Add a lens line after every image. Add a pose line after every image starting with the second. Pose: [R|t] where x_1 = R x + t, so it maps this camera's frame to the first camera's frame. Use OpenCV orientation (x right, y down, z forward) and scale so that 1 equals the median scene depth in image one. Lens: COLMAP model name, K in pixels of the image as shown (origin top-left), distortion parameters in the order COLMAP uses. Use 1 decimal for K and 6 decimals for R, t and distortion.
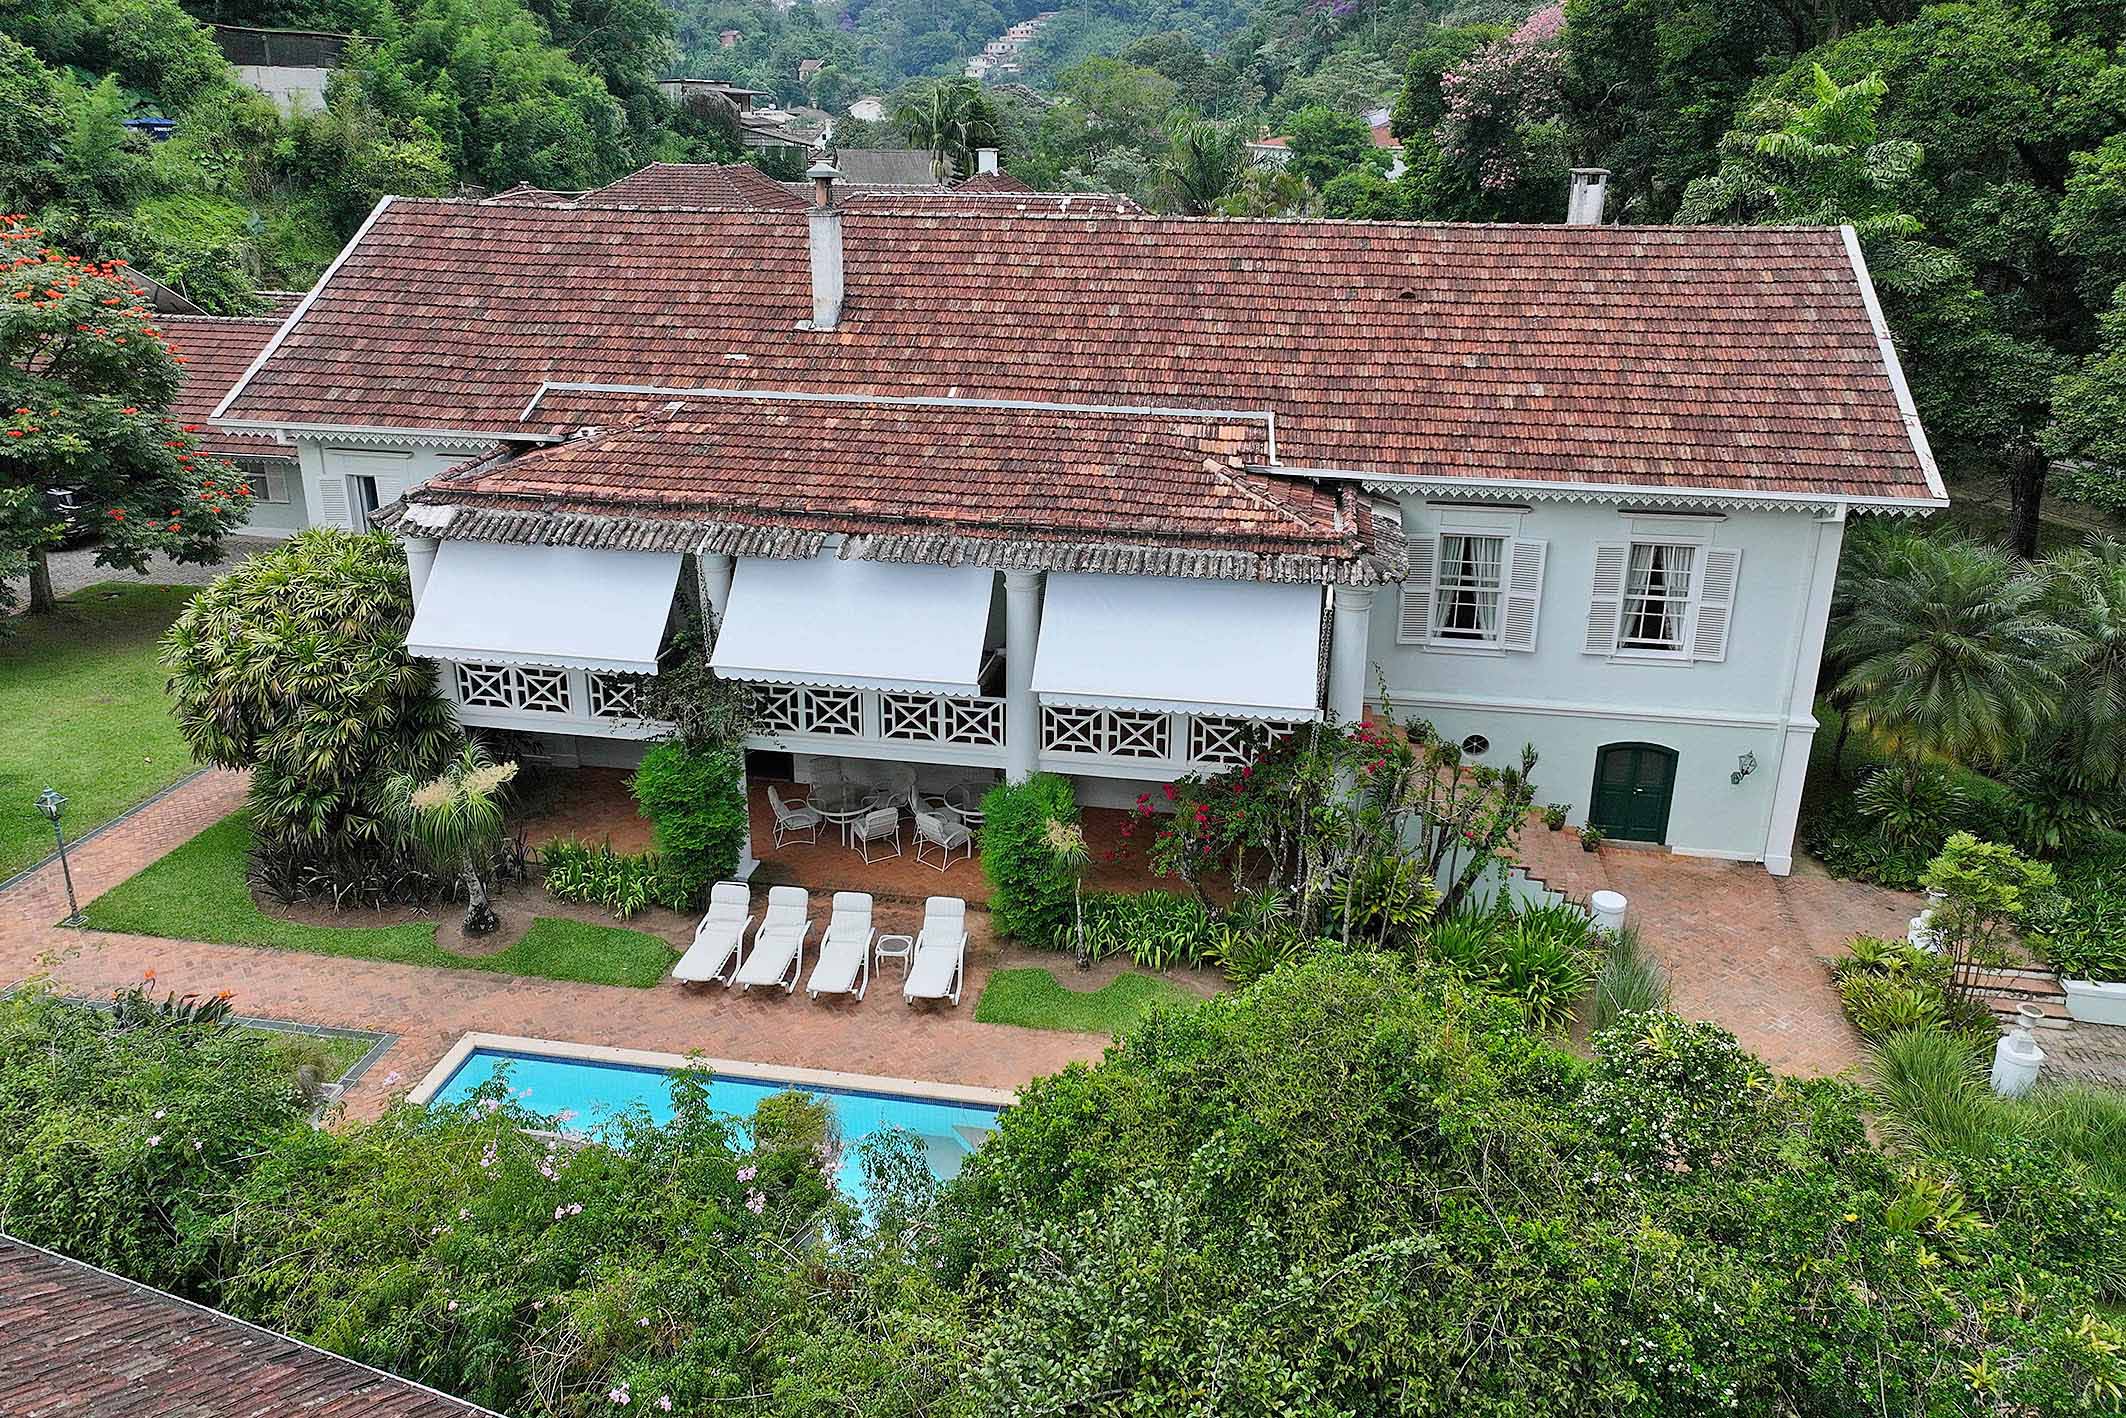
lens RADIAL K [[1470.4, 0, 1065.2], [0, 1470.4, 641.0], [0, 0, 1]] dist [-0.002031, 0.012662]
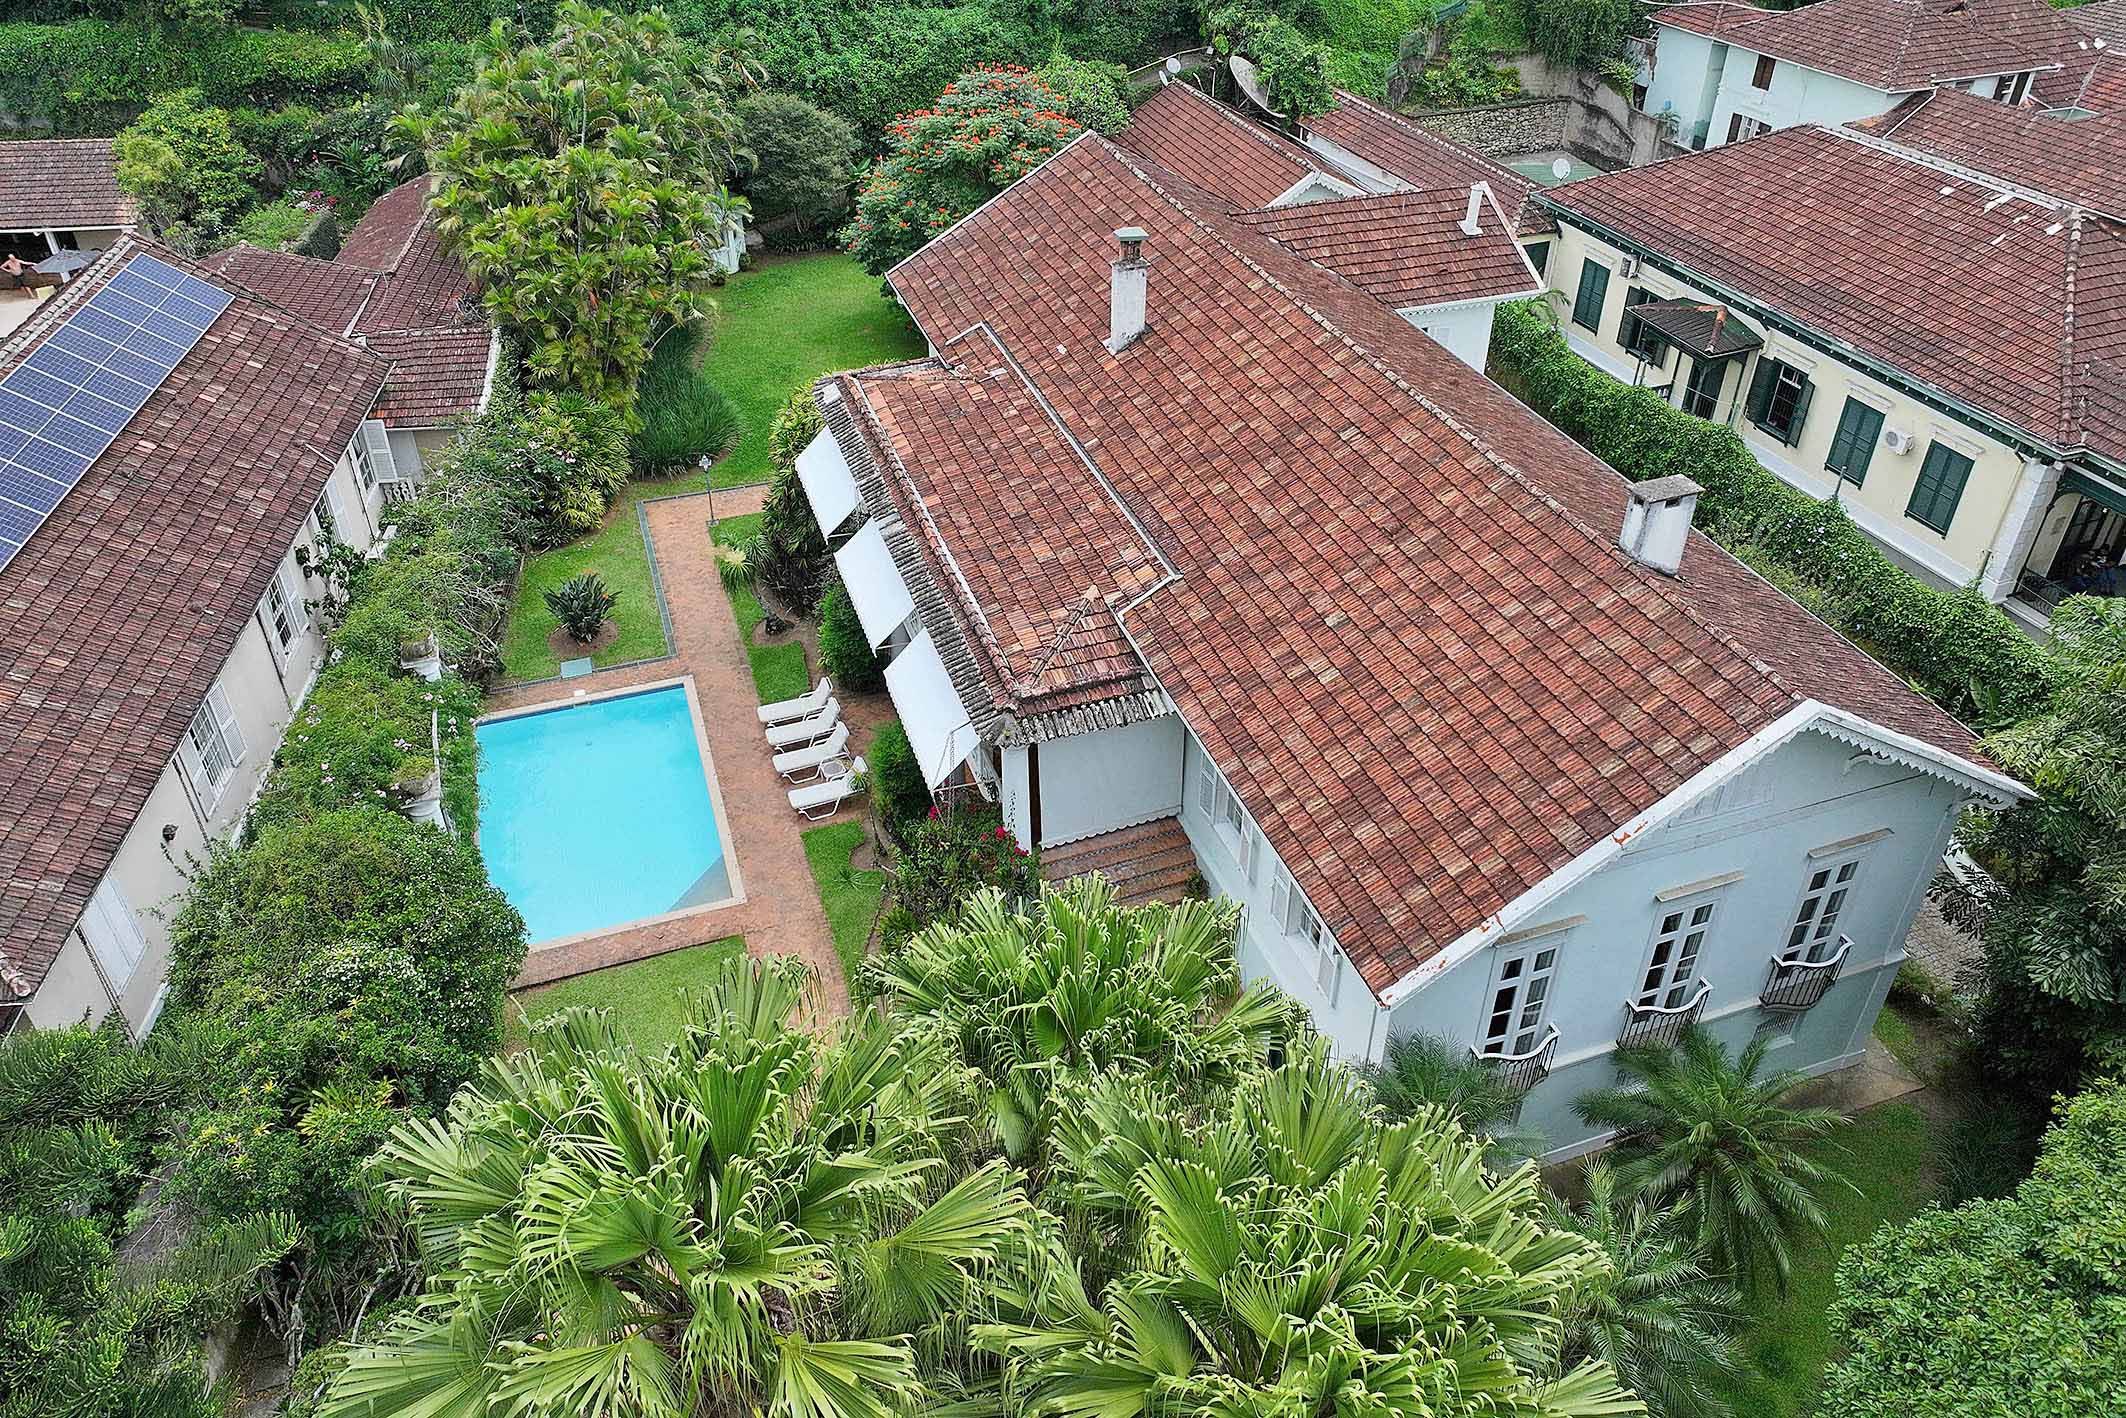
lens RADIAL K [[1470.4, 0, 1065.2], [0, 1470.4, 641.0], [0, 0, 1]] dist [-0.002031, 0.012662]
pose [[0.473038, 0.491736, -0.731047, 0.943239], [-0.288719, 0.870454, 0.398686, -0.531657], [0.832392, 0.022474, 0.553732, 0.292430]]
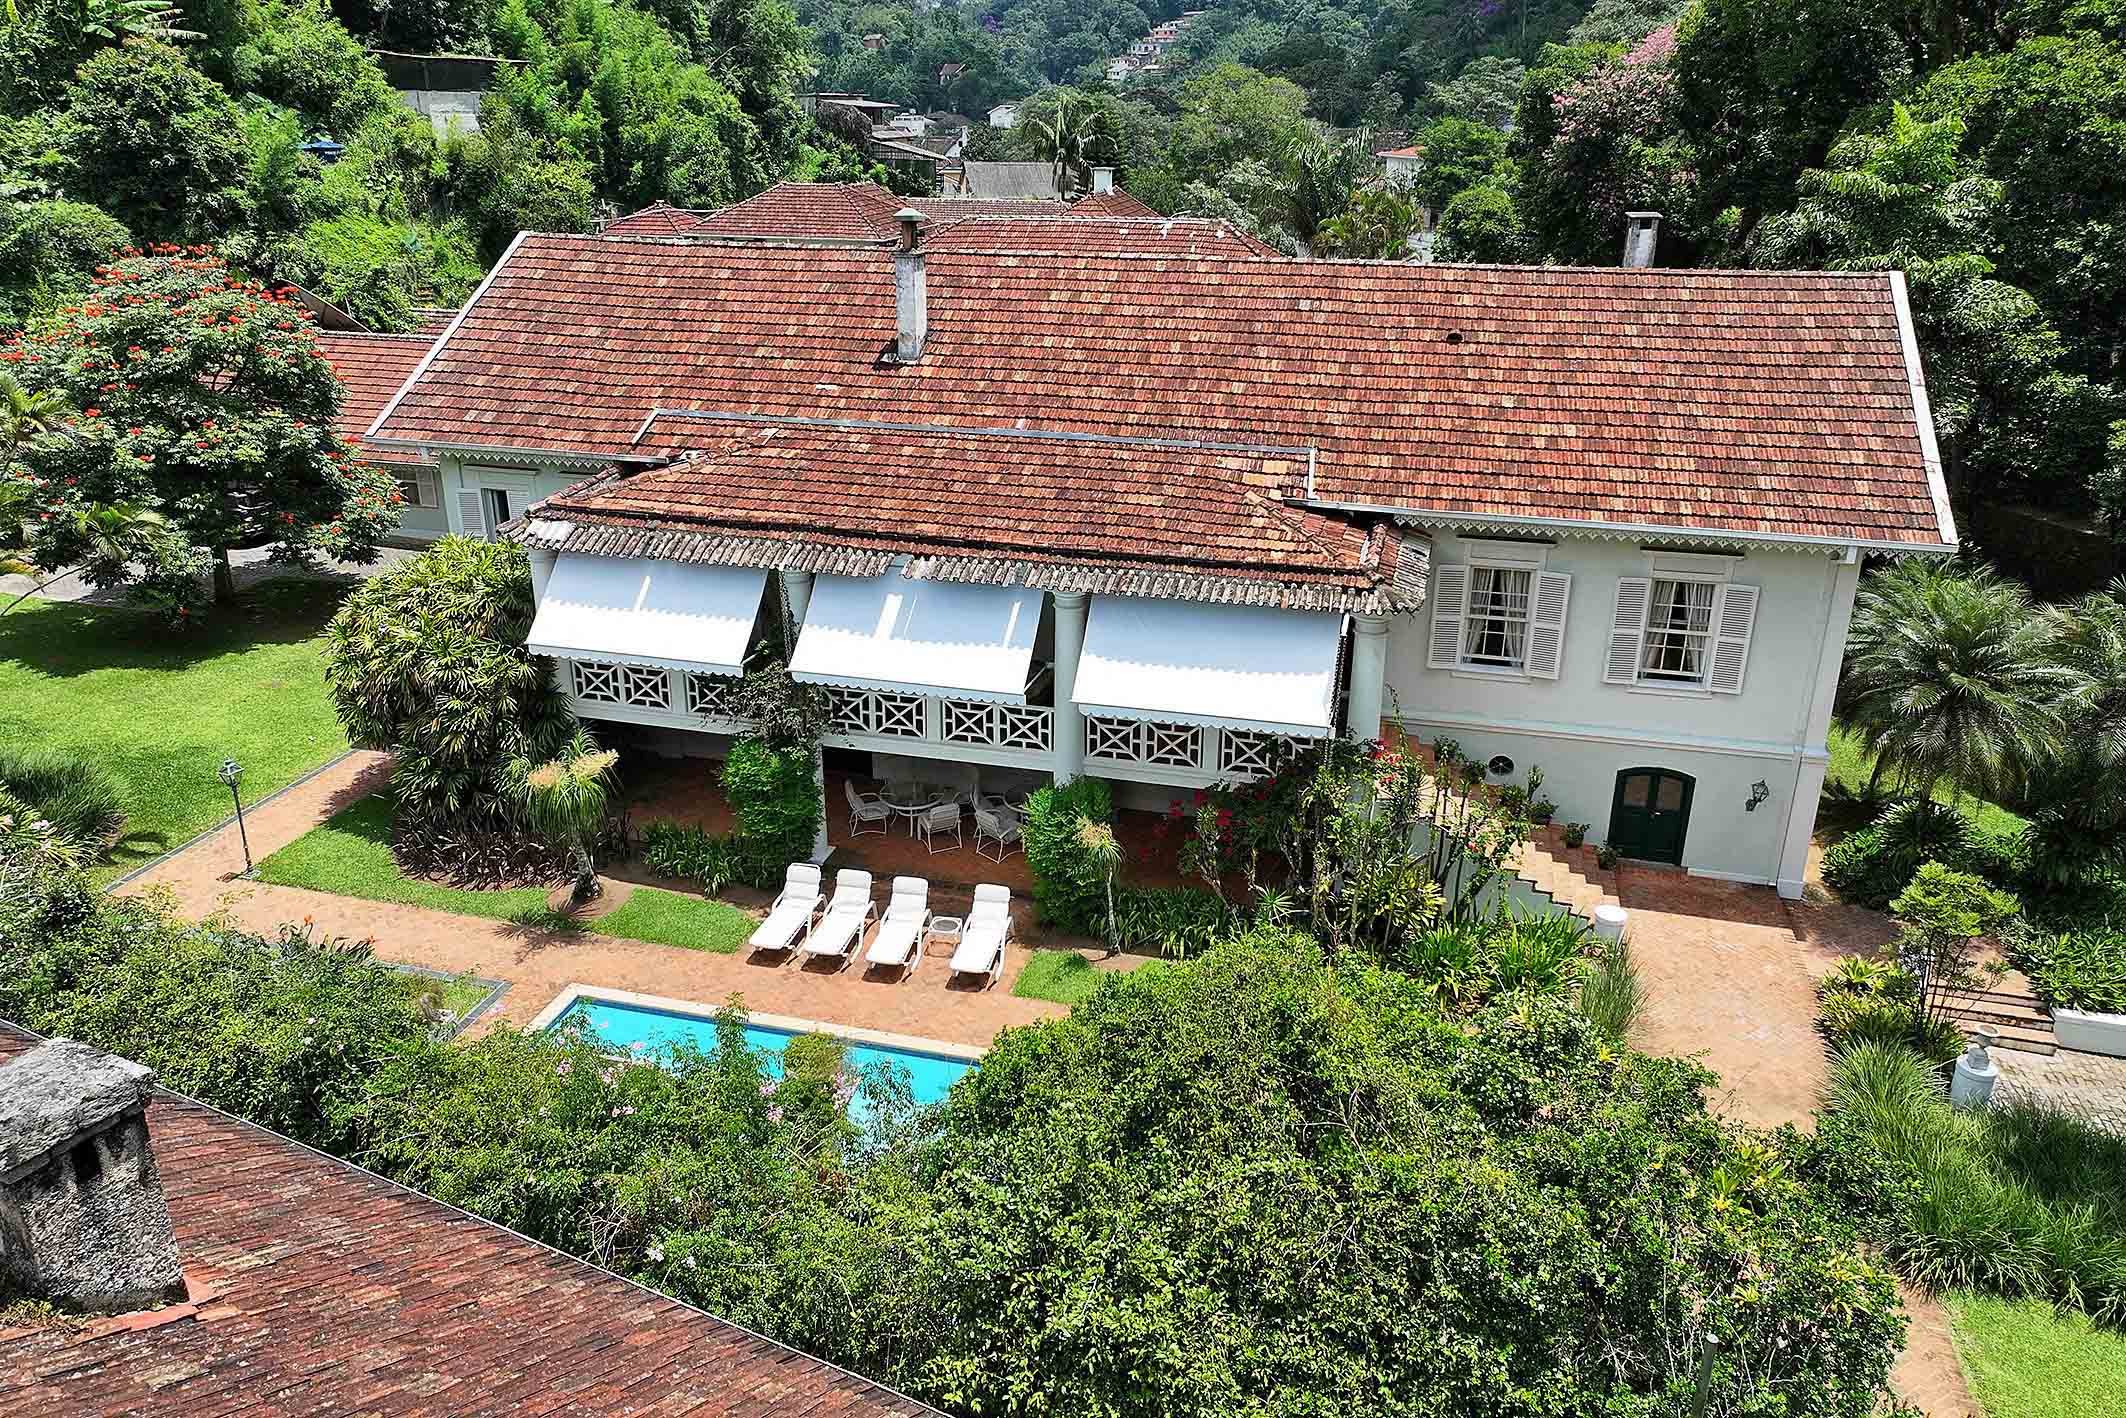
lens RADIAL K [[1461.4, 0, 1063.0], [0, 1461.4, 709.0], [0, 0, 1]] dist [0.002633, -0.001189]
pose [[0.995868, 0.031299, -0.085248, 0.055063], [-0.027816, 0.998741, 0.041744, -0.005386], [0.086447, -0.039200, 0.995485, -0.078962]]
